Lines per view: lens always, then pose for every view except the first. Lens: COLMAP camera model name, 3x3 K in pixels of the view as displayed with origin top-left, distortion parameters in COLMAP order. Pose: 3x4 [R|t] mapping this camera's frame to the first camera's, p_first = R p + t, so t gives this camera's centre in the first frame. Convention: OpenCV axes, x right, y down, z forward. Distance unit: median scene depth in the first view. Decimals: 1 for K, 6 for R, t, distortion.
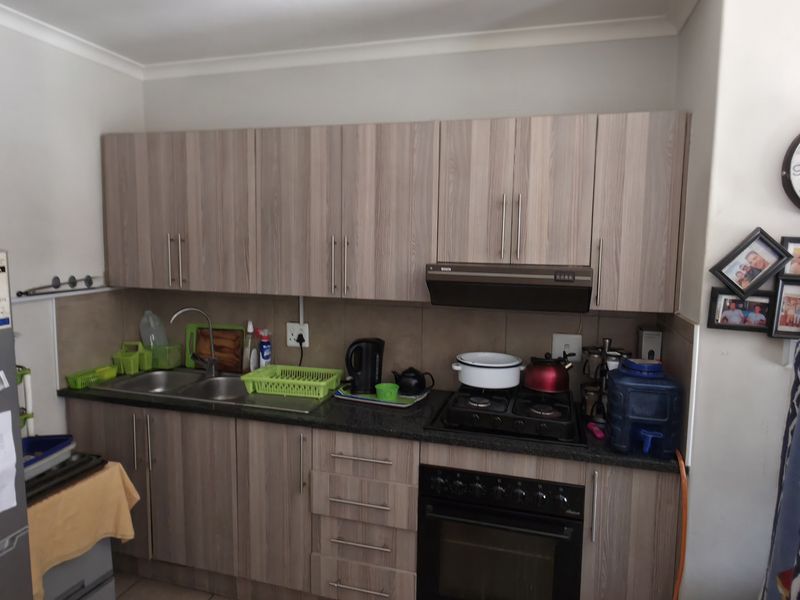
lens RADIAL K [[517.5, 0, 400.0], [0, 517.5, 292.6], [0, 0, 1]] dist [0.001674, 0.000415]
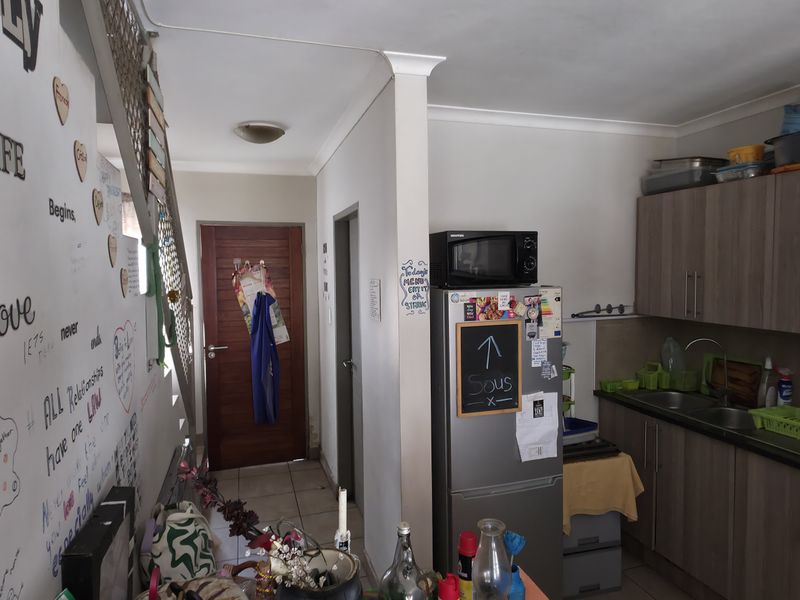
lens RADIAL K [[517.5, 0, 400.0], [0, 517.5, 292.6], [0, 0, 1]] dist [0.001674, 0.000415]
pose [[0.548487, 0.024342, -0.835804, 0.163268], [-0.068828, 0.997498, -0.016116, -0.004536], [0.833321, 0.066366, 0.548791, -0.150043]]
